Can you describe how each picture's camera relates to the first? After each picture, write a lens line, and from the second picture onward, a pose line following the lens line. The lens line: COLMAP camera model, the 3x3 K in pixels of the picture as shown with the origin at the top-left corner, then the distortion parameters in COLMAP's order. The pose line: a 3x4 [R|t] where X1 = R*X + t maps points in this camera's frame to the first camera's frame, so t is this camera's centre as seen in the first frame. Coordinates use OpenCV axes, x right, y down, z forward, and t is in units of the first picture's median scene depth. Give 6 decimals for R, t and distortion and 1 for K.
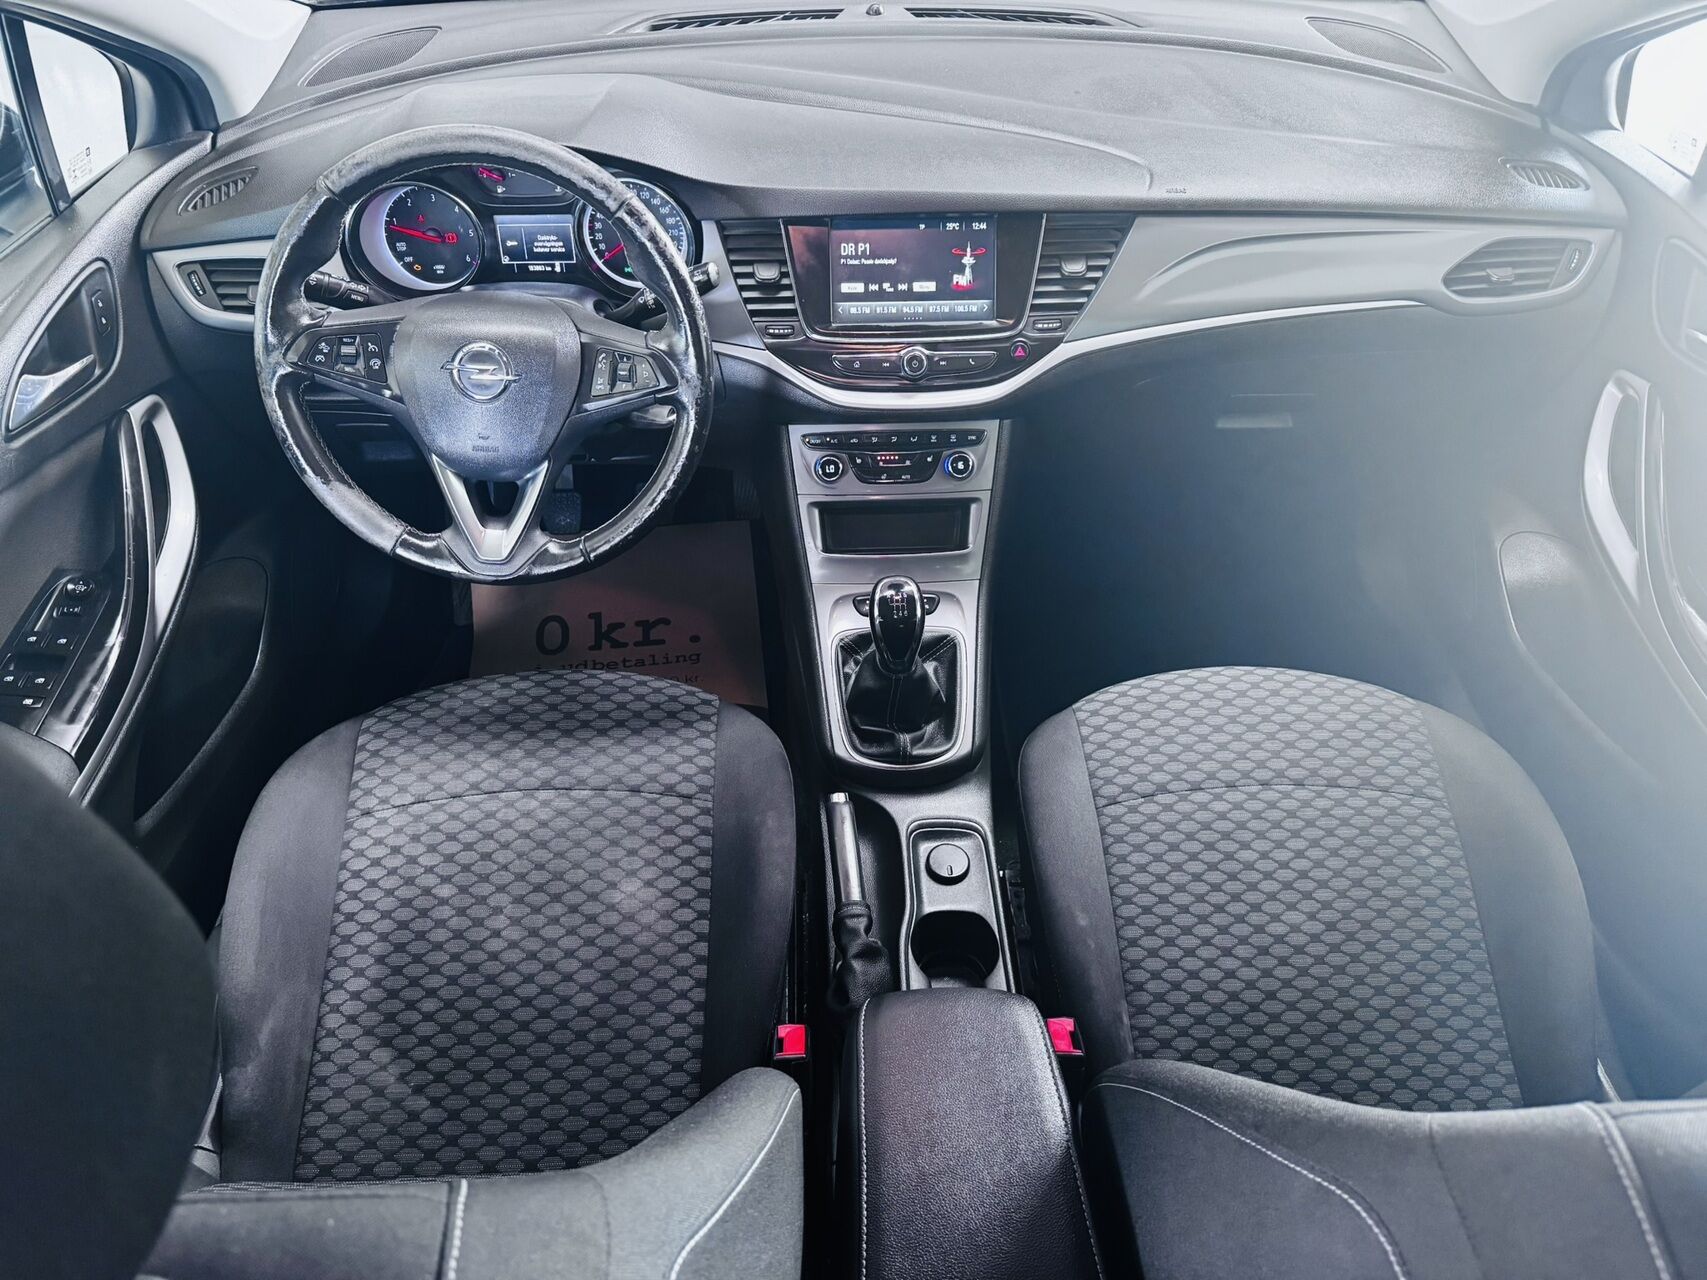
lens RADIAL K [[1194.1, 0, 838.5], [0, 1194.1, 638.8], [0, 0, 1]] dist [0.002711, 0.000905]
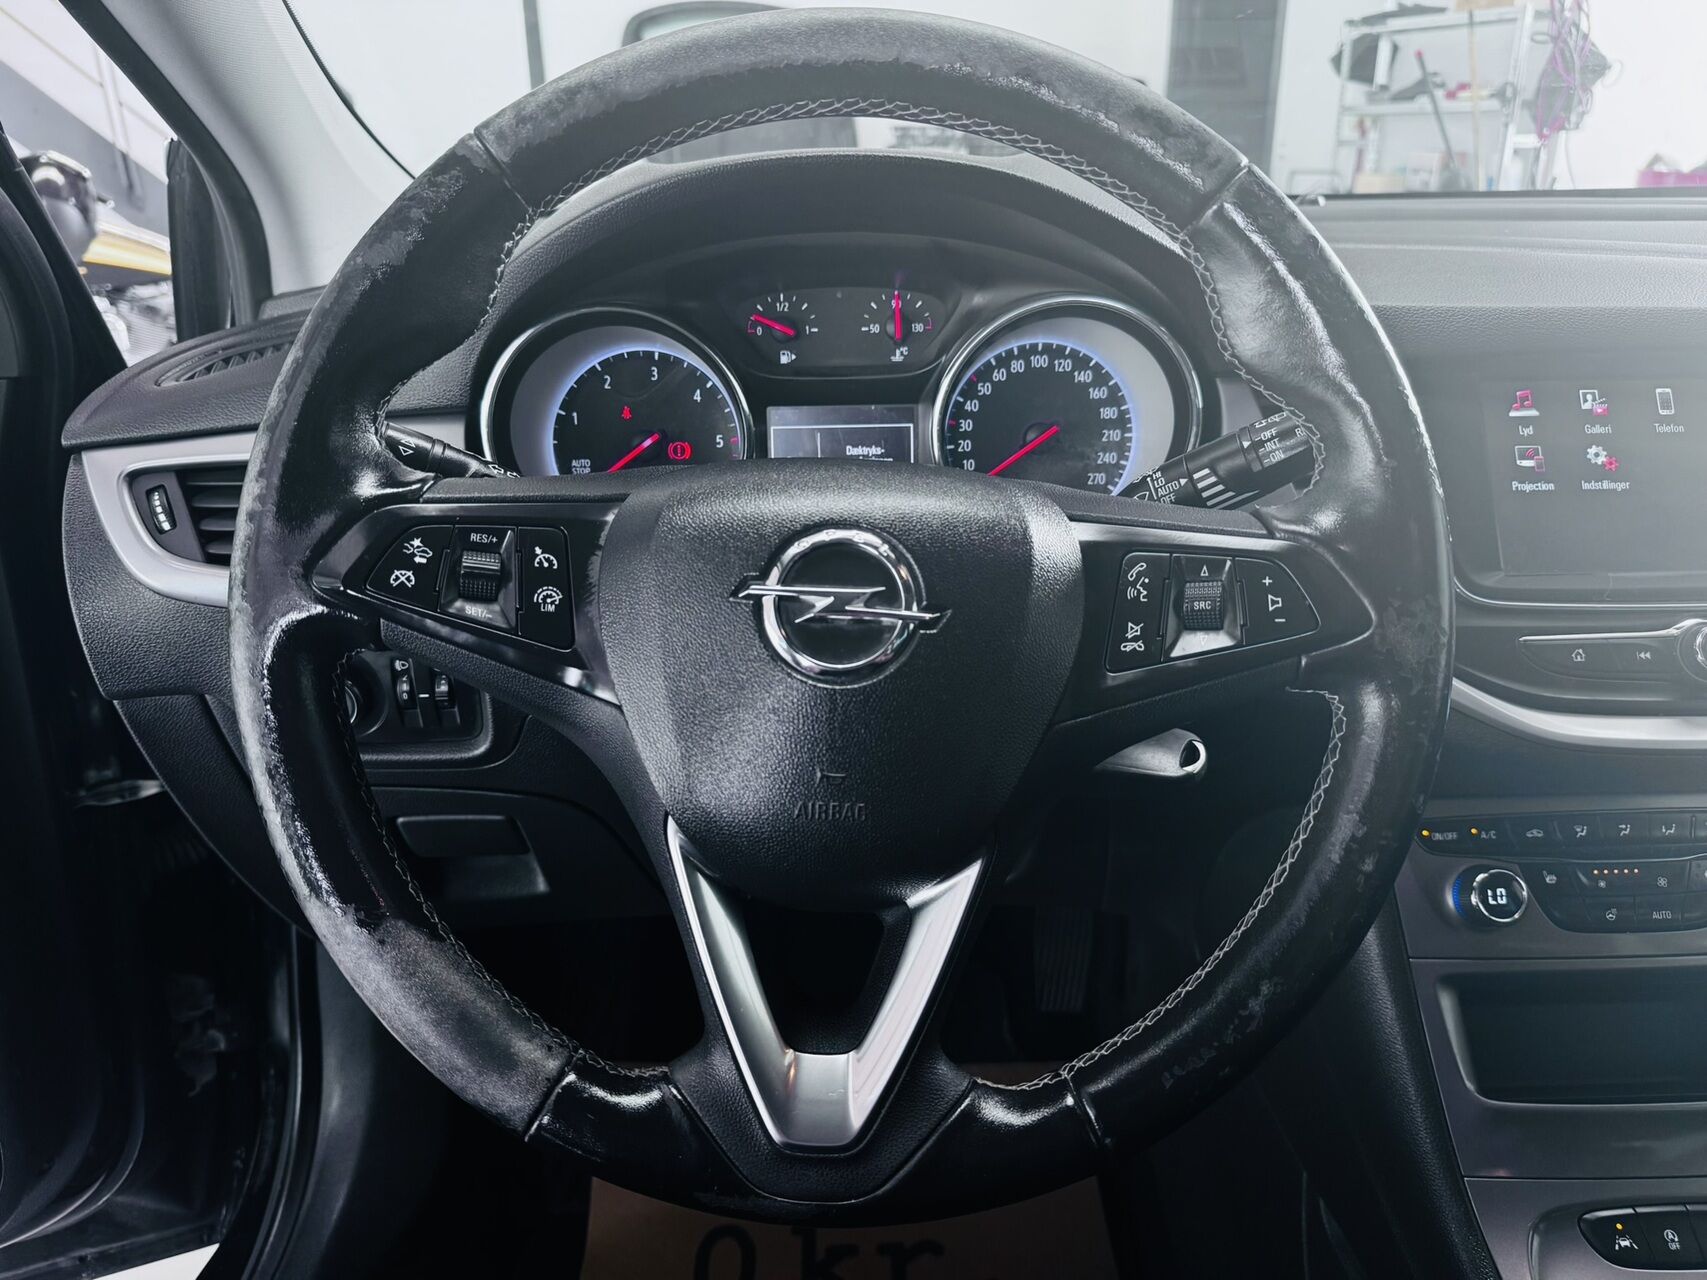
lens RADIAL K [[1194.1, 0, 862.7], [0, 1194.1, 655.4], [0, 0, 1]] dist [0.002711, 0.000905]
pose [[0.999795, -0.010790, -0.017109, -0.271841], [0.003741, 0.929886, -0.367829, -0.072773], [0.019878, 0.367690, 0.929736, 0.635110]]
